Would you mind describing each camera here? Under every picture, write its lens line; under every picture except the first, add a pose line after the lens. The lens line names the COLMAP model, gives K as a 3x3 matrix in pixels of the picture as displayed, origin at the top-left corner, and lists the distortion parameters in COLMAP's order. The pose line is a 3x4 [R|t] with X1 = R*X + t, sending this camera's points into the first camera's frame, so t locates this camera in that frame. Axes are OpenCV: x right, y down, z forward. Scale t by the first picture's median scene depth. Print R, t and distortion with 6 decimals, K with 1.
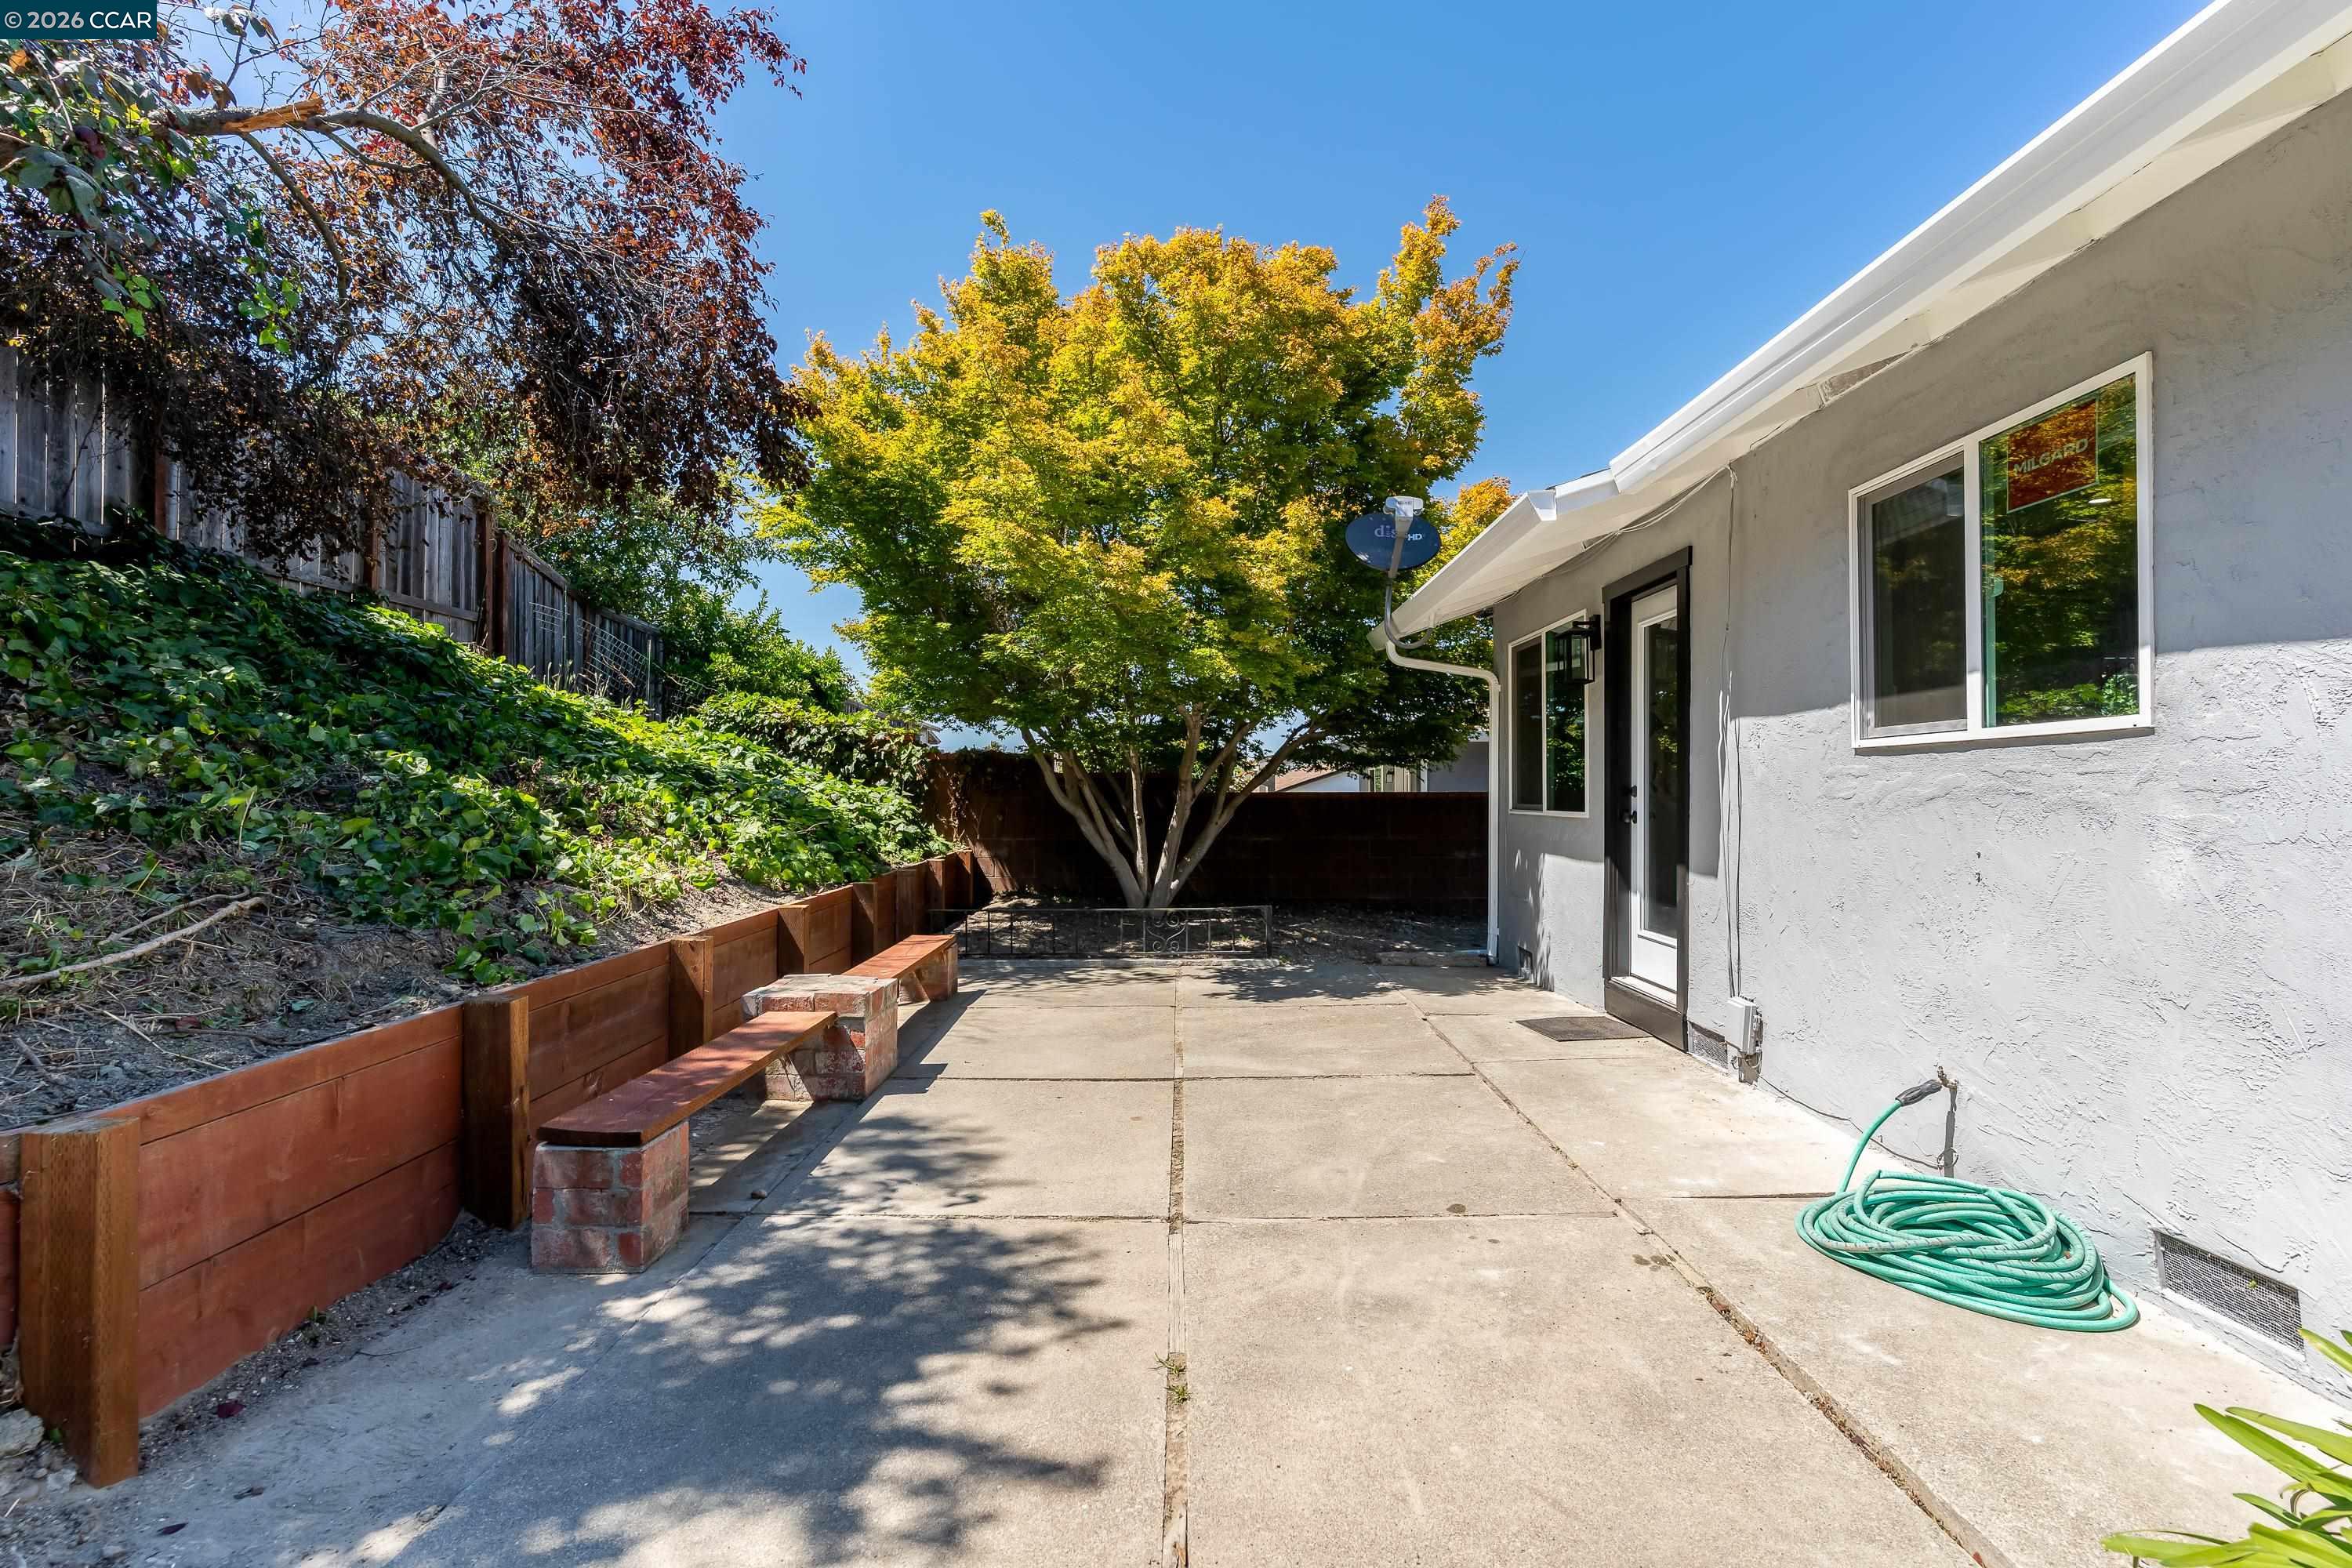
lens RADIAL K [[1116.1, 0, 1172.6], [0, 1116.1, 797.3], [0, 0, 1]] dist [0.001918, 0.001009]
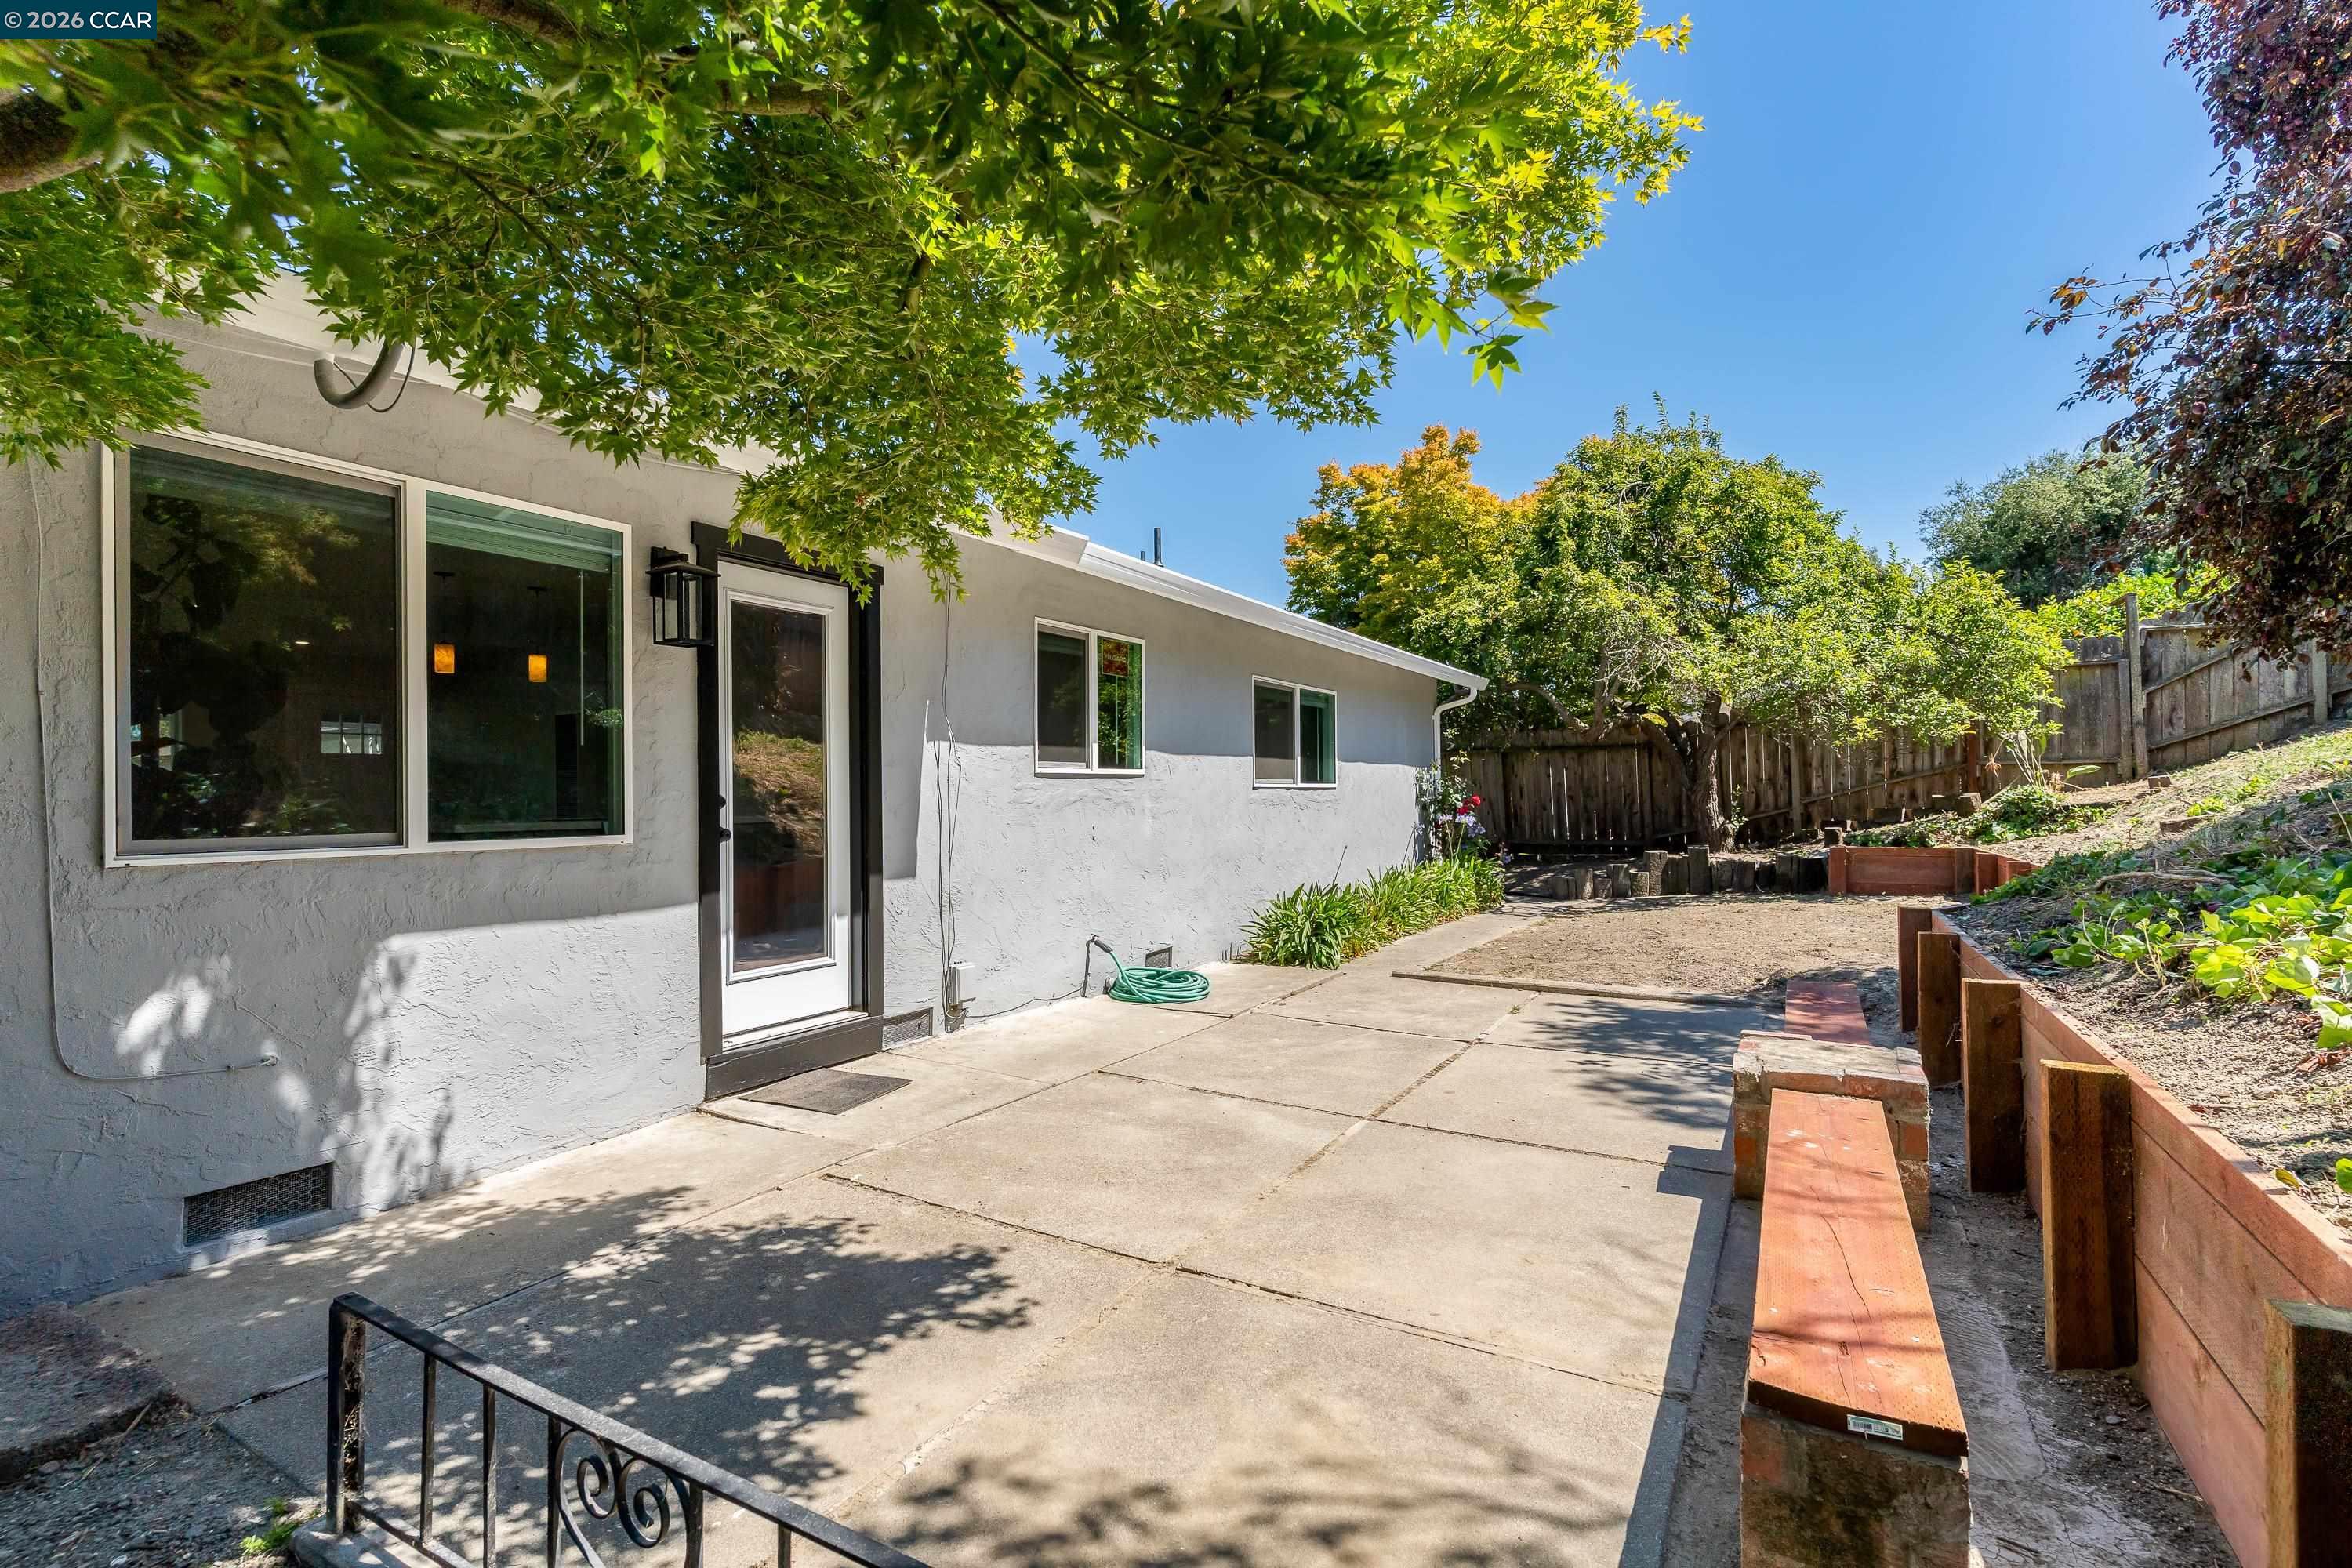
lens RADIAL K [[1115.3, 0, 1176.0], [0, 1115.3, 784.0], [0, 0, 1]] dist [0.004669, 0.000569]
pose [[-0.874013, 0.007570, 0.485844, -0.316629], [0.006189, 0.999971, -0.004447, -0.015443], [-0.485863, -0.000880, -0.874034, 1.971051]]
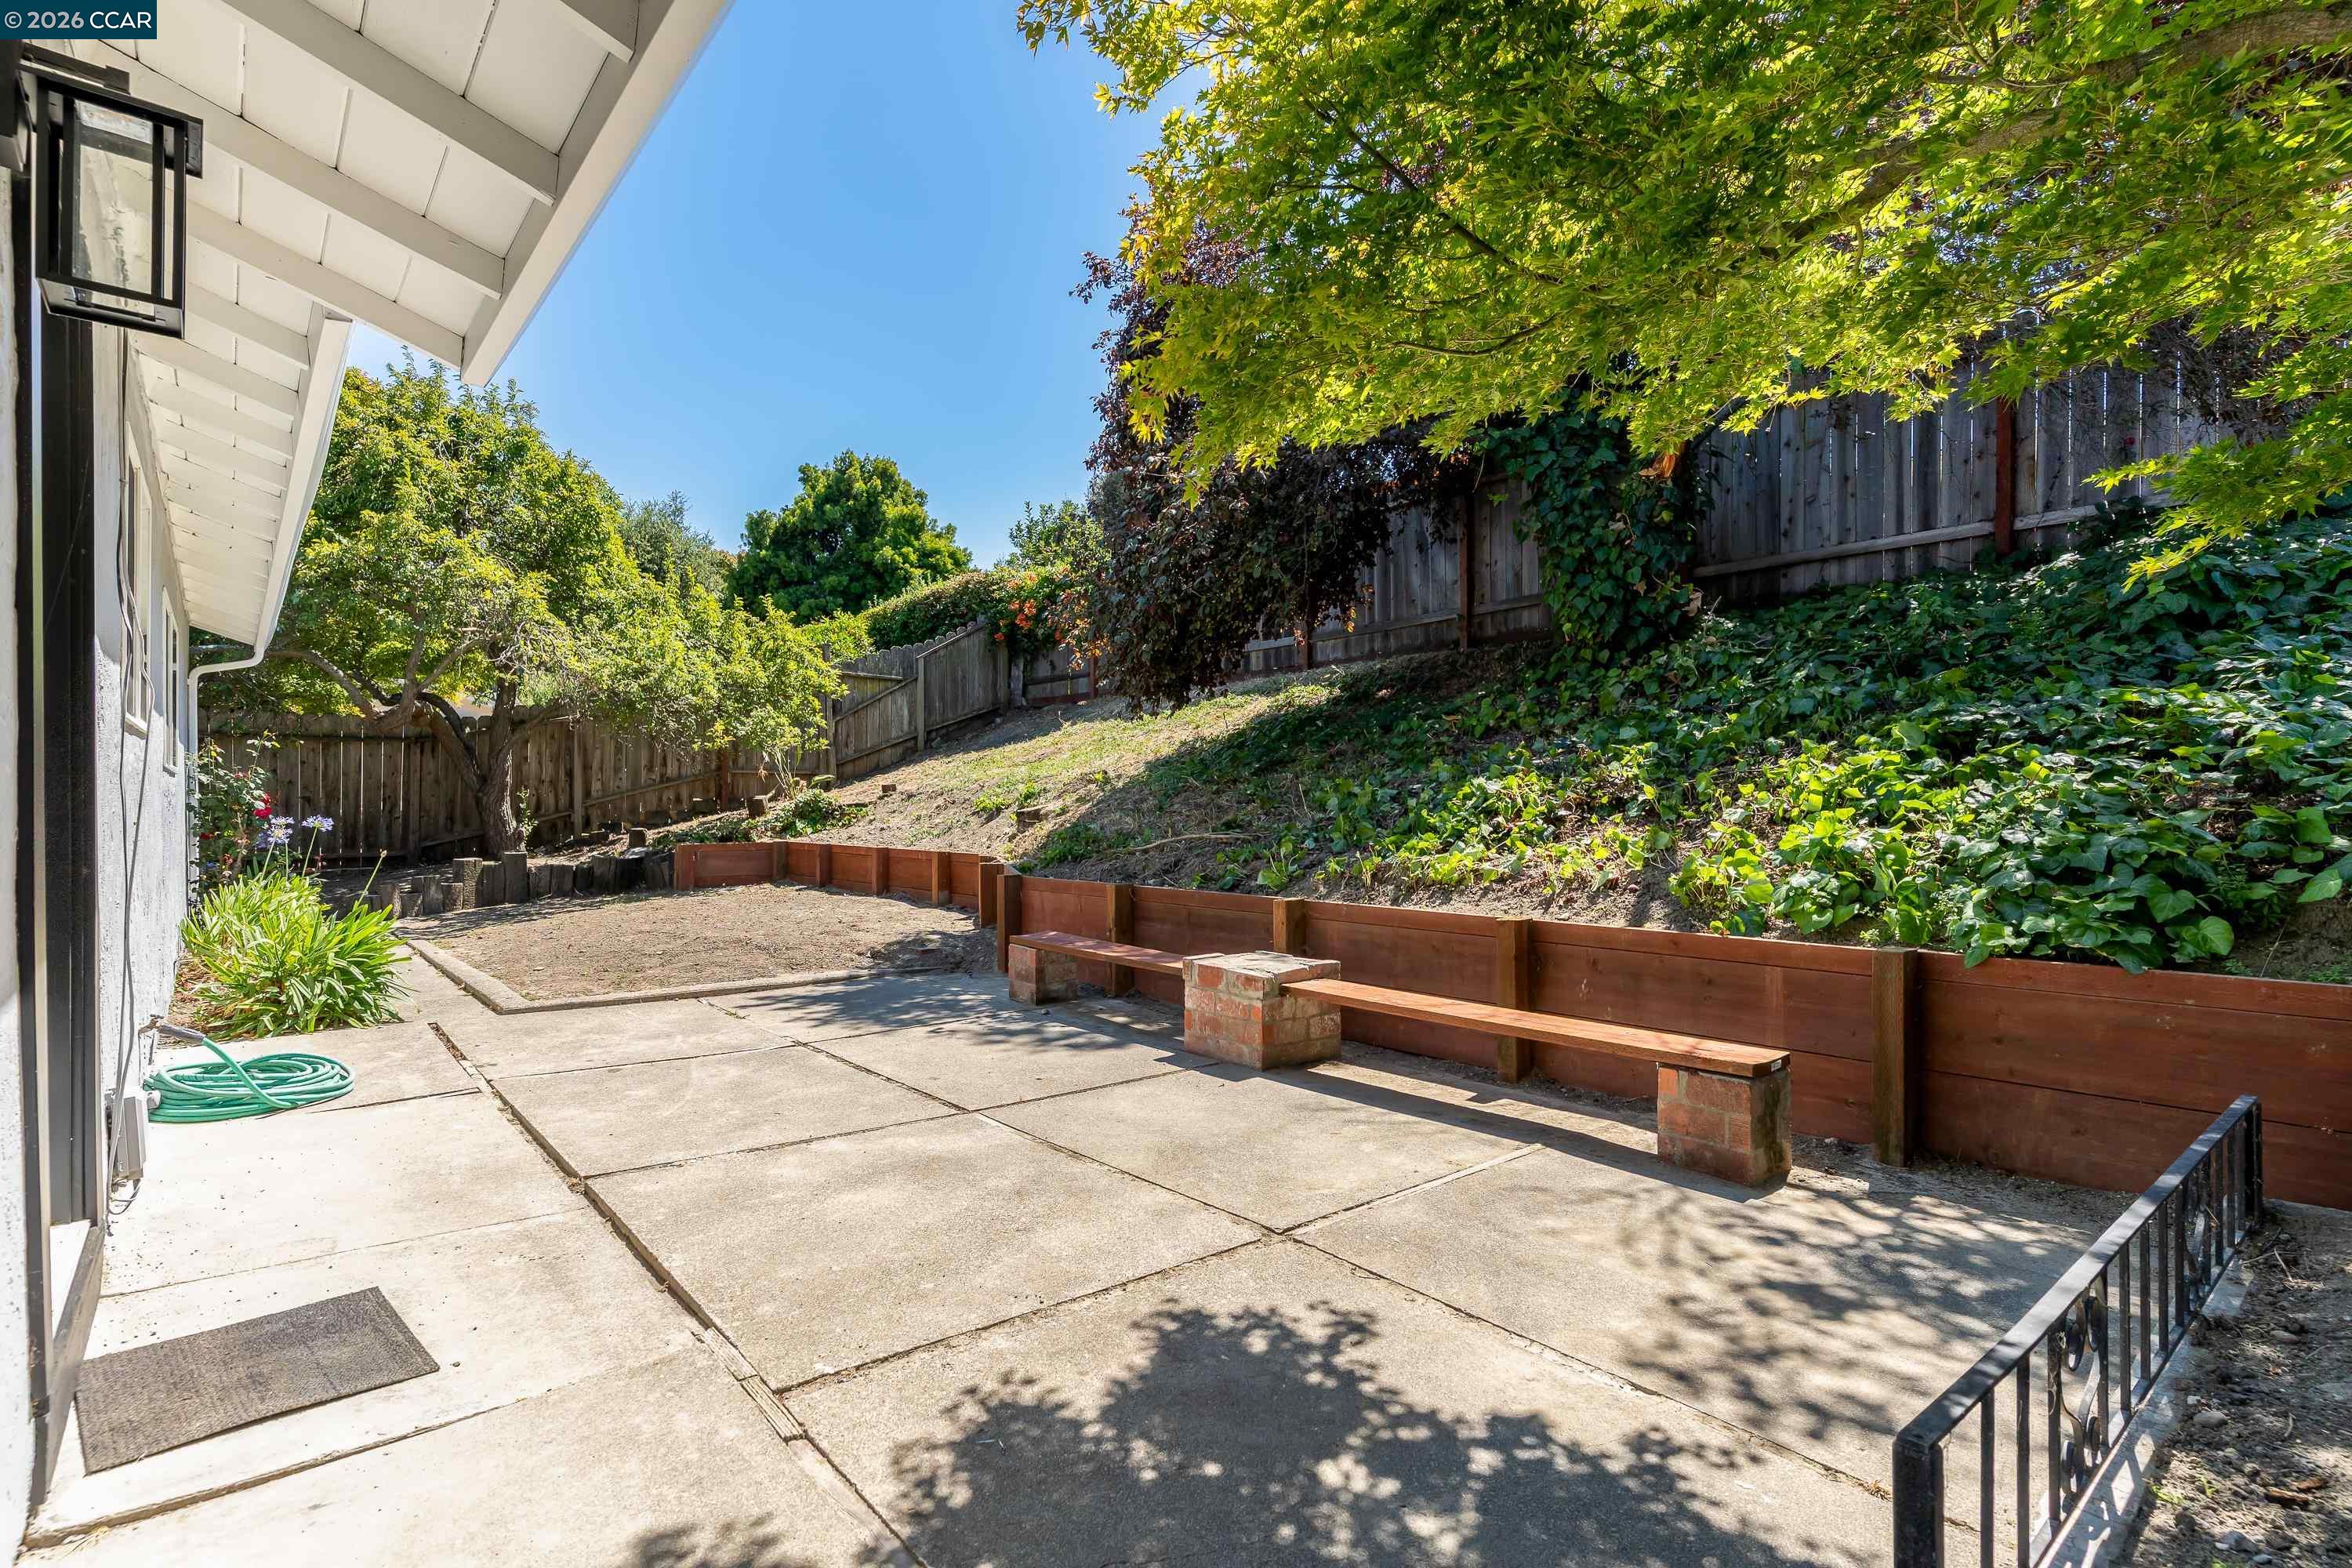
lens RADIAL K [[1116.1, 0, 1172.6], [0, 1116.1, 797.3], [0, 0, 1]] dist [0.001918, 0.001009]
pose [[-0.758107, -0.003809, -0.652119, 0.469453], [-0.002580, 0.999993, -0.002841, 0.015718], [0.652125, -0.000471, -0.758112, 1.847768]]
